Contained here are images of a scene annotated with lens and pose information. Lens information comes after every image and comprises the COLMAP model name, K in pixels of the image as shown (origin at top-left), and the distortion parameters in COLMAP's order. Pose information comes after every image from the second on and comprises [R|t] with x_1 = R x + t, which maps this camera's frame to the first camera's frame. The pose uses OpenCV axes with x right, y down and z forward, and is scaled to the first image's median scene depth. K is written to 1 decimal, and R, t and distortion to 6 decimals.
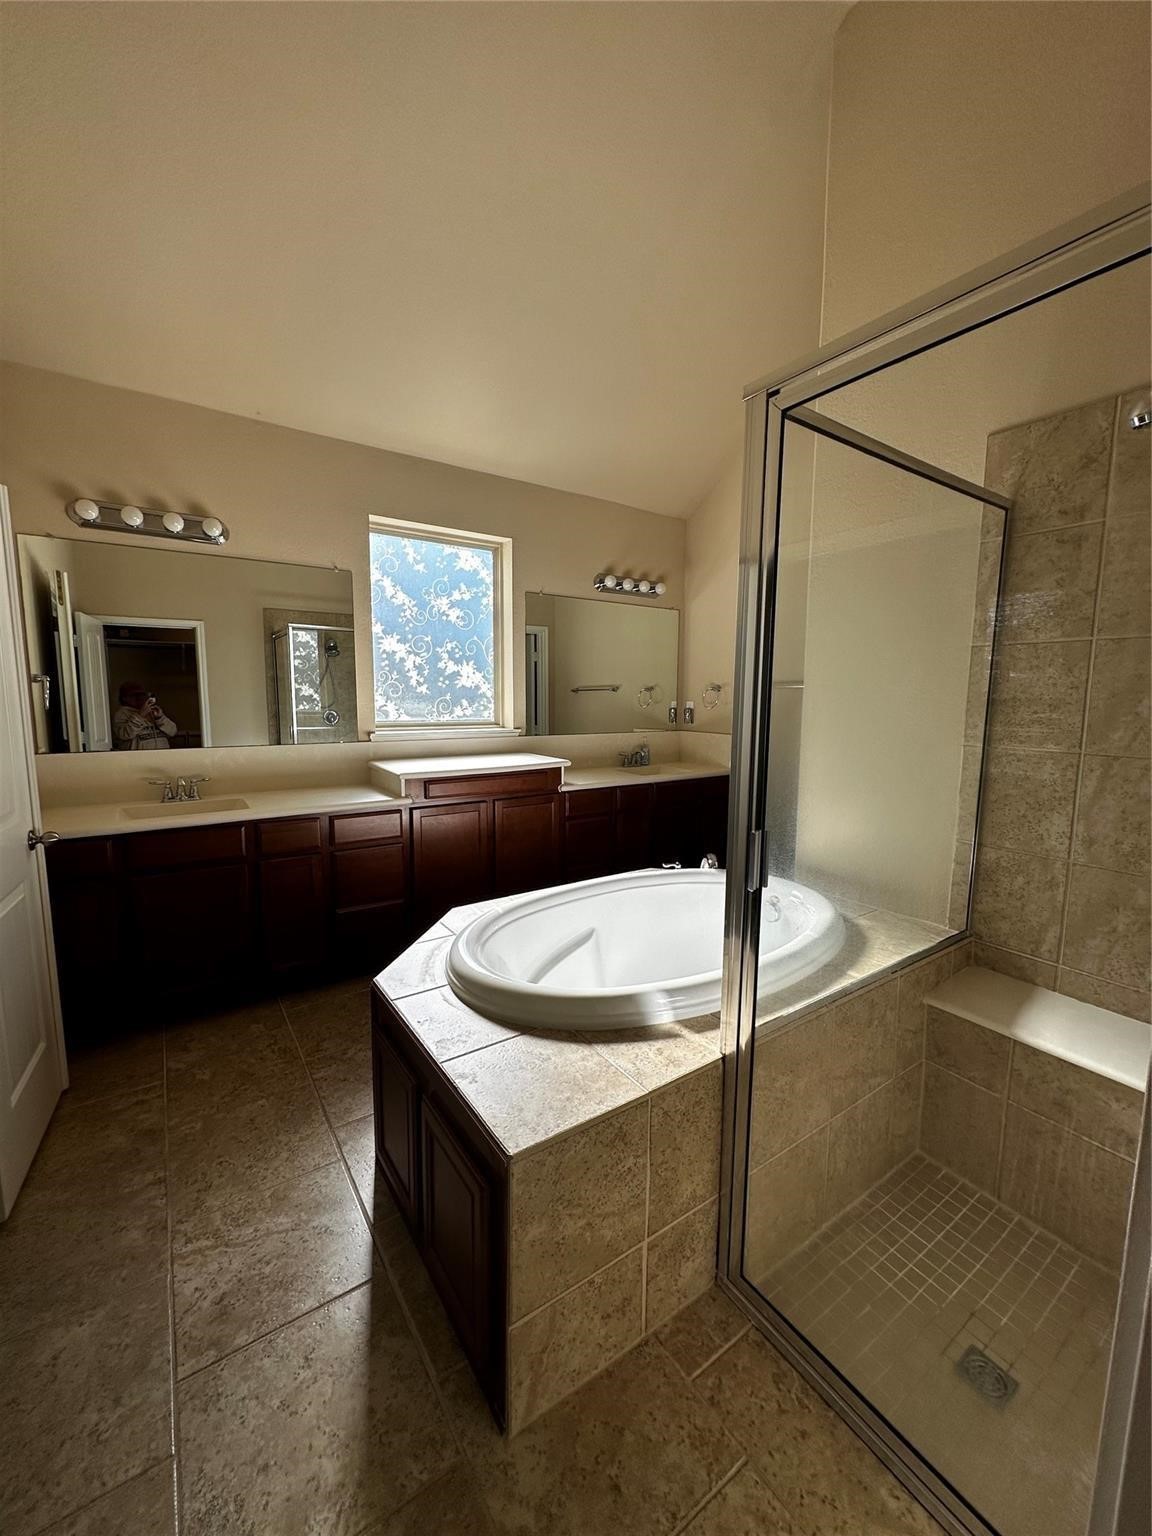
lens RADIAL K [[607.8, 0, 574.6], [0, 607.8, 768.4], [0, 0, 1]] dist [-0.003766, 0.000610]
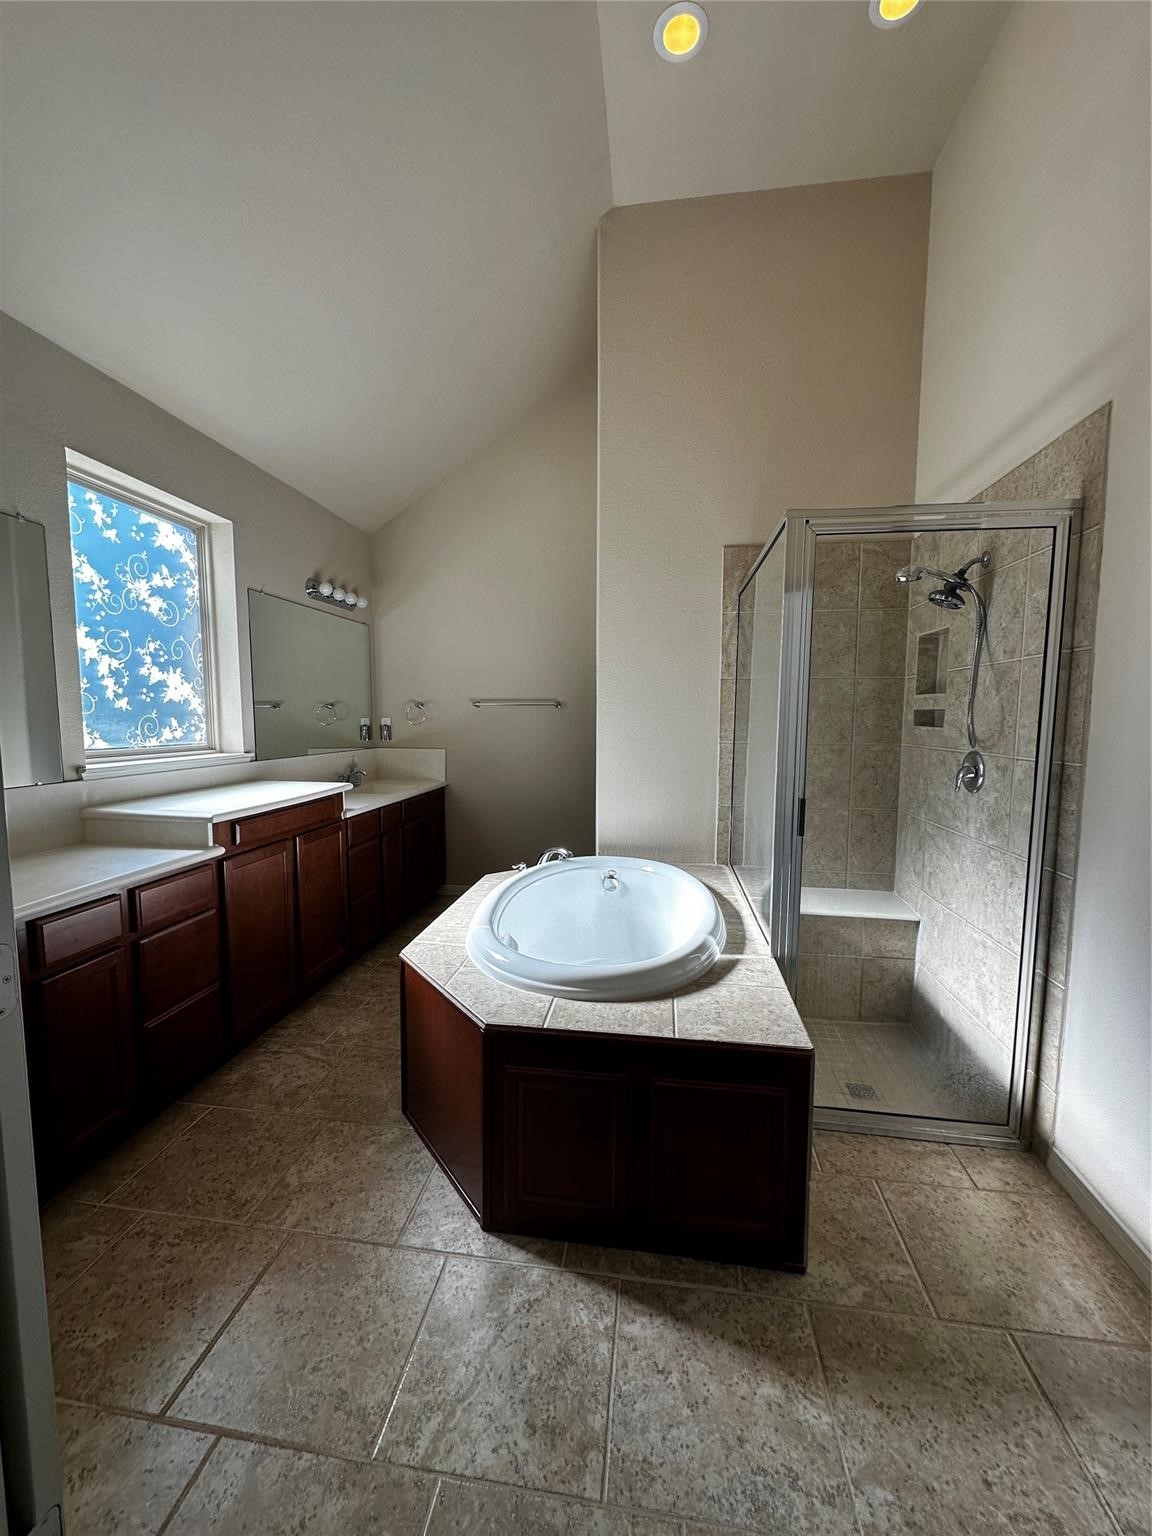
lens RADIAL K [[607.8, 0, 574.6], [0, 607.8, 768.4], [0, 0, 1]] dist [-0.003766, 0.000610]
pose [[0.678484, -0.069525, 0.731318, -0.423855], [0.091130, 0.995788, 0.010122, -0.013267], [-0.728941, 0.059777, 0.681962, 0.128372]]
